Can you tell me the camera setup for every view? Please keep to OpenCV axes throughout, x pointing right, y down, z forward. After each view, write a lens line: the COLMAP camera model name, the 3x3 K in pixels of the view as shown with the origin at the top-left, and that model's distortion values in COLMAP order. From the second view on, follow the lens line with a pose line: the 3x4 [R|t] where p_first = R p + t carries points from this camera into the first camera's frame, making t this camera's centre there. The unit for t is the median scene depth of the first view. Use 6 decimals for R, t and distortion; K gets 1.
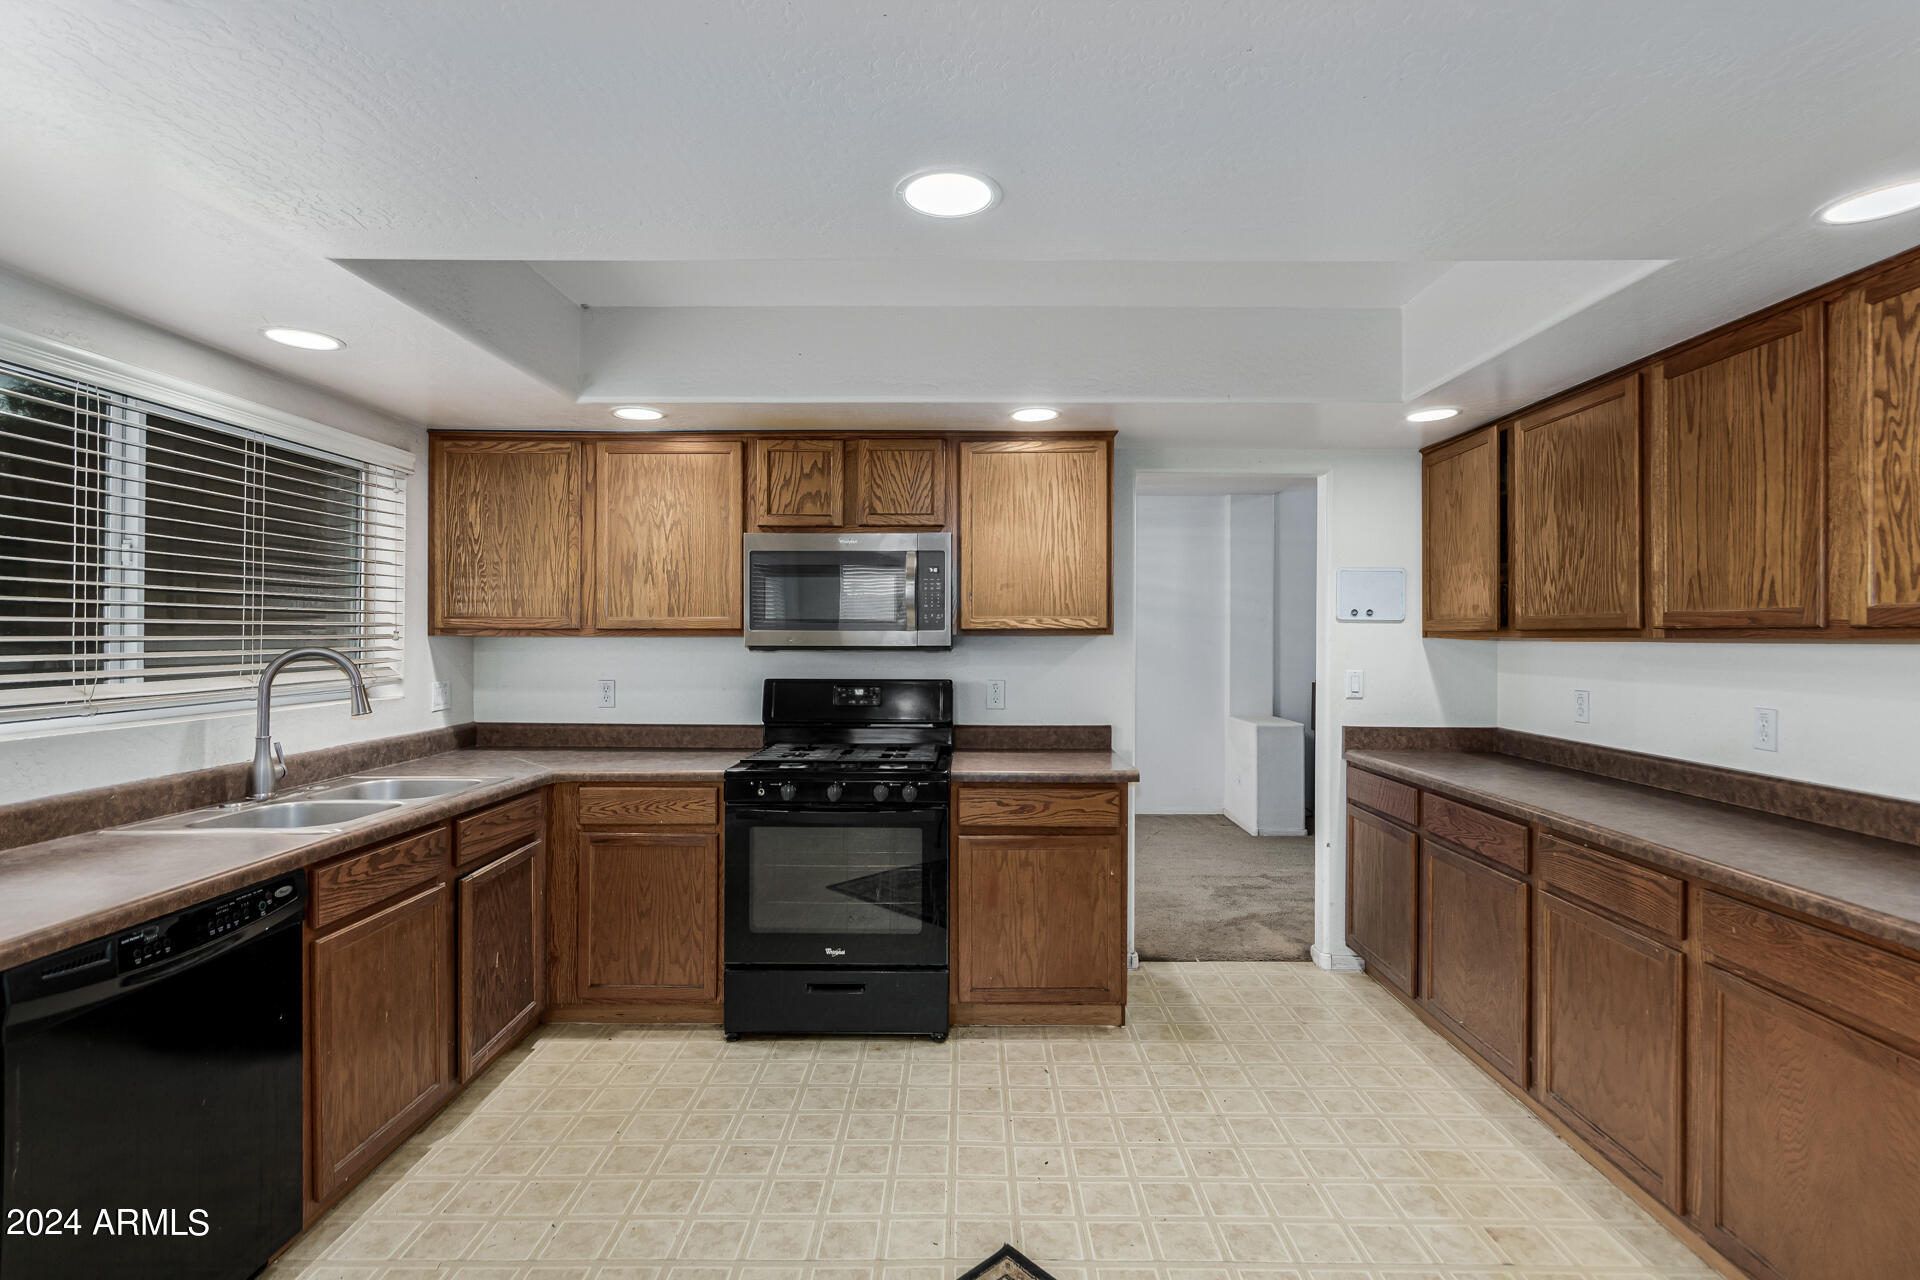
lens RADIAL K [[898.0, 0, 958.5], [0, 898.0, 632.7], [0, 0, 1]] dist [0.006550, 0.001127]
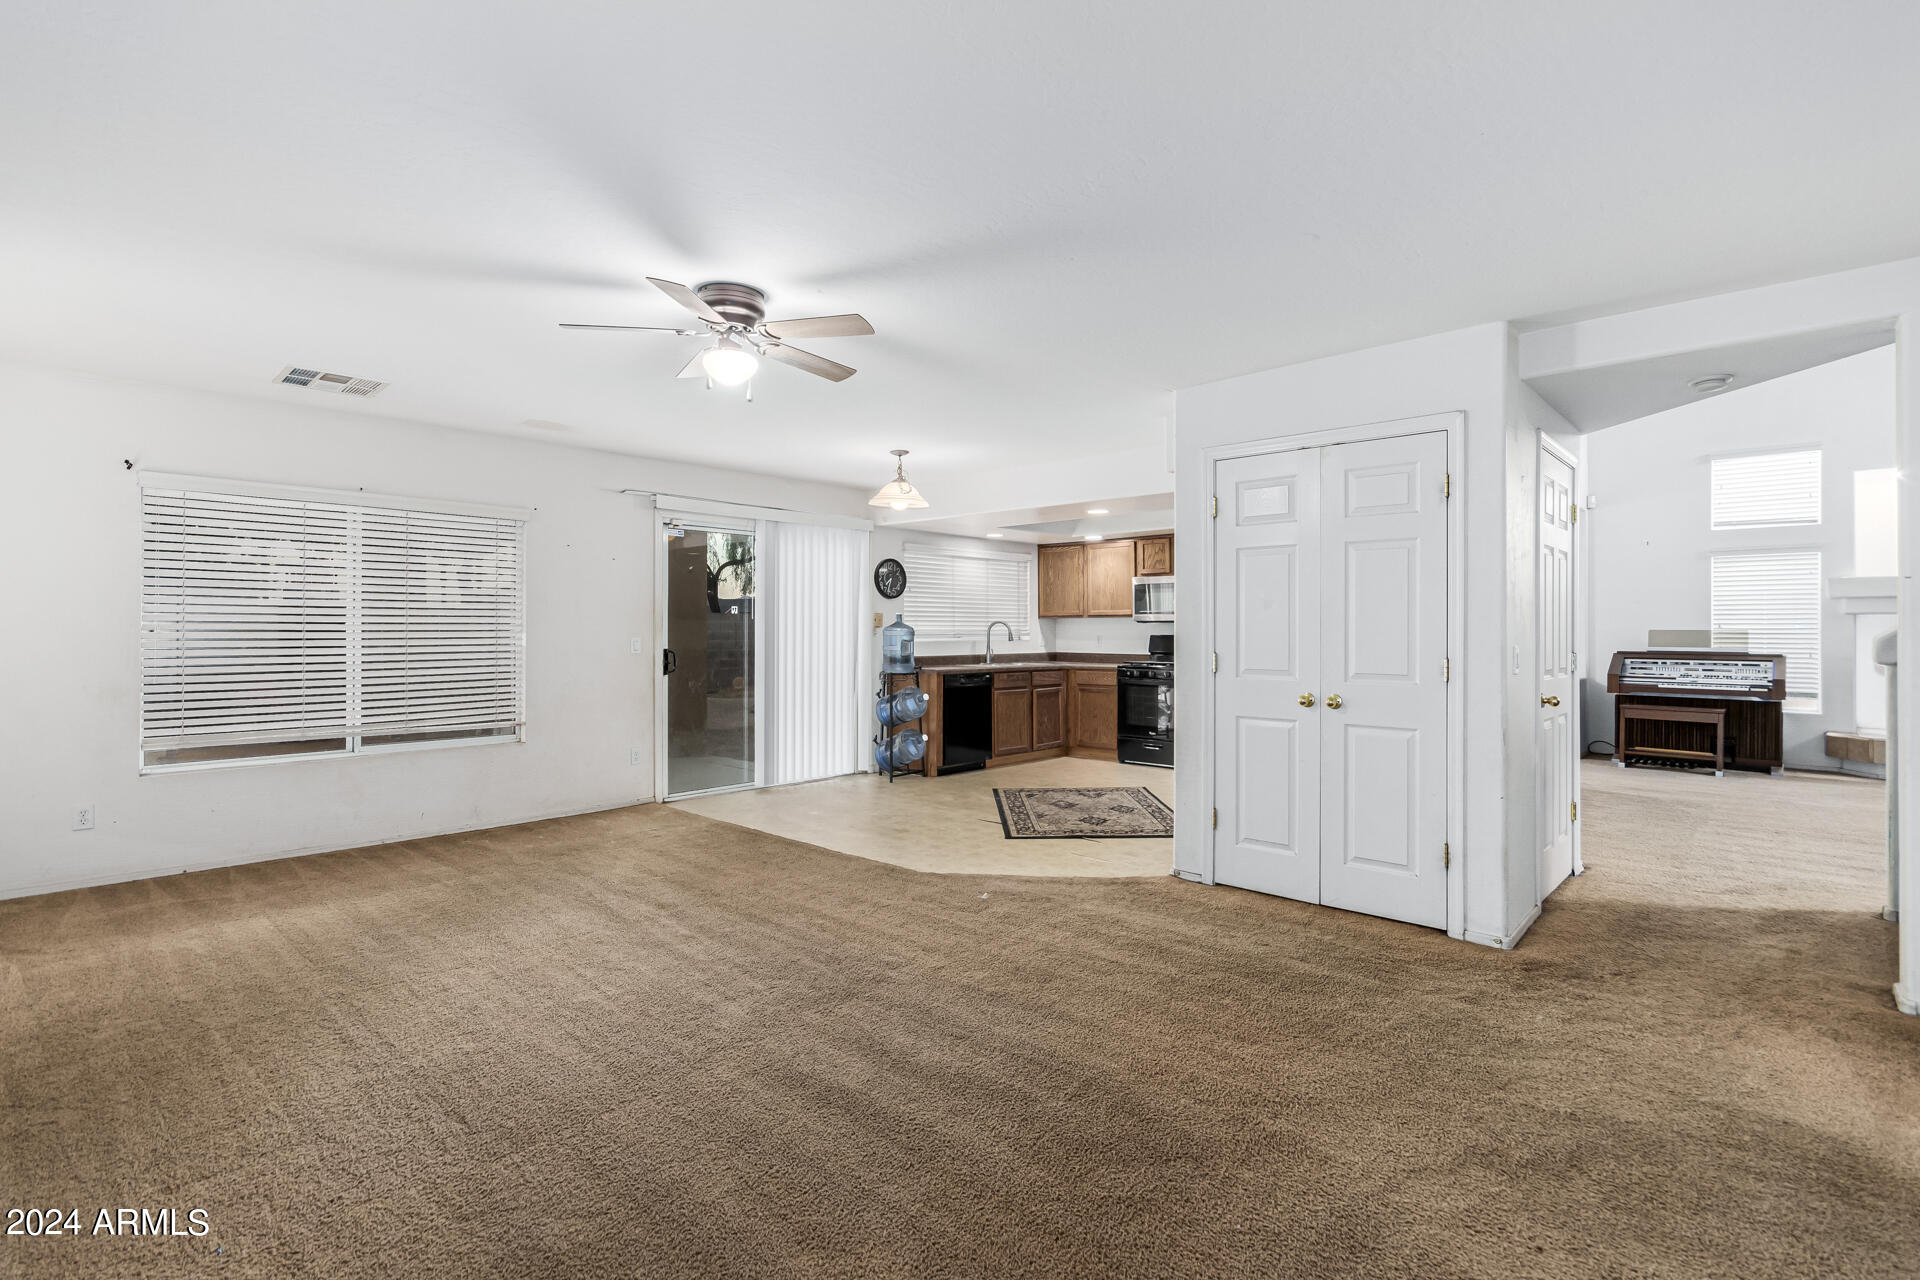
lens RADIAL K [[898.0, 0, 961.0], [0, 898.0, 631.6], [0, 0, 1]] dist [0.006550, 0.001127]
pose [[0.744037, -0.001905, -0.668136, 1.219144], [0.004499, 0.999988, 0.002160, 0.041172], [0.668123, -0.004613, 0.744036, -1.370261]]
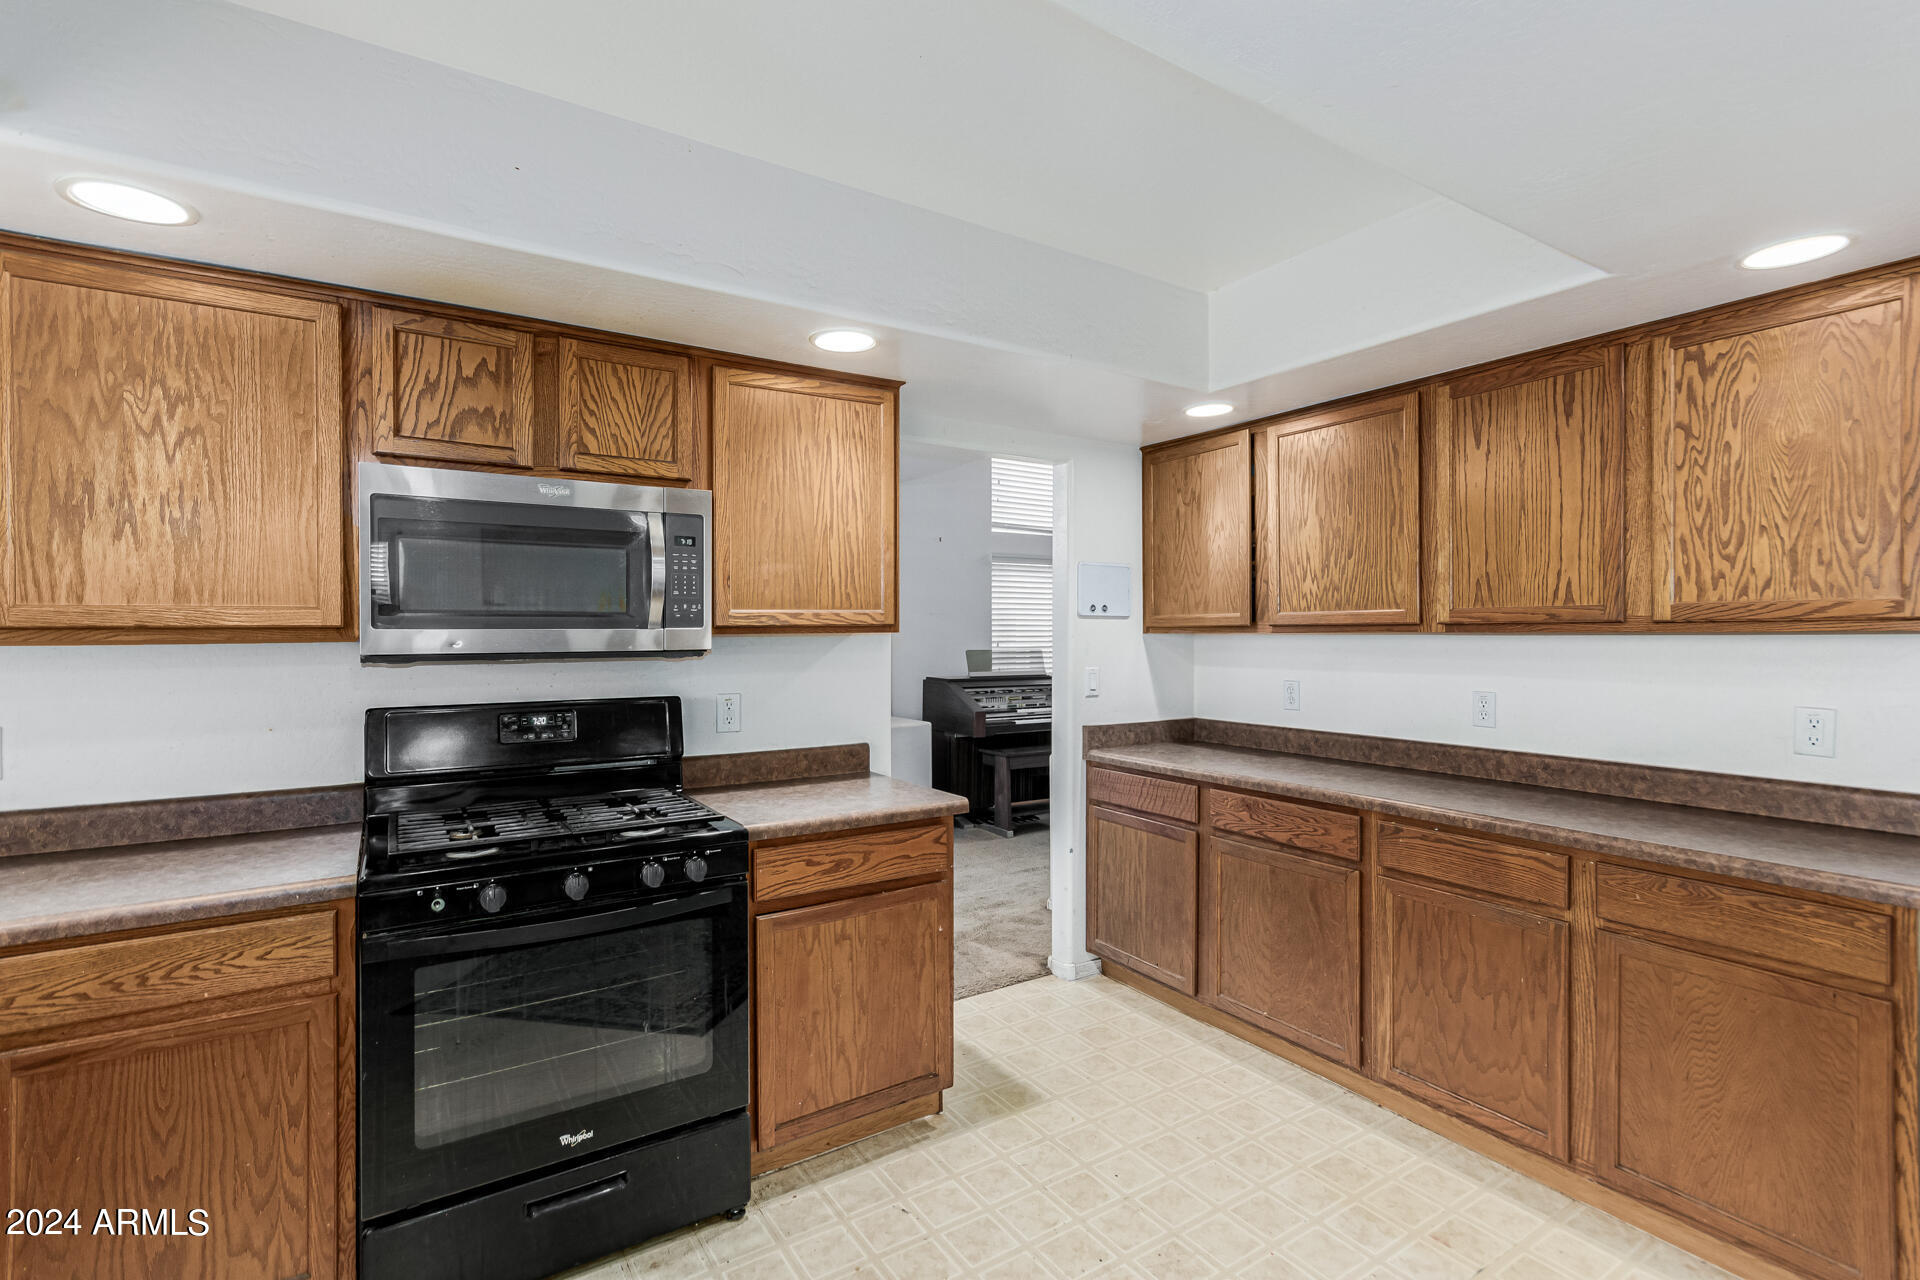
lens RADIAL K [[898.0, 0, 968.2], [0, 898.0, 635.4], [0, 0, 1]] dist [0.006550, 0.001127]
pose [[0.832190, -0.007974, 0.554434, -0.251823], [0.004792, 0.999963, 0.007190, -0.000746], [-0.554471, -0.003326, 0.832197, 0.316390]]
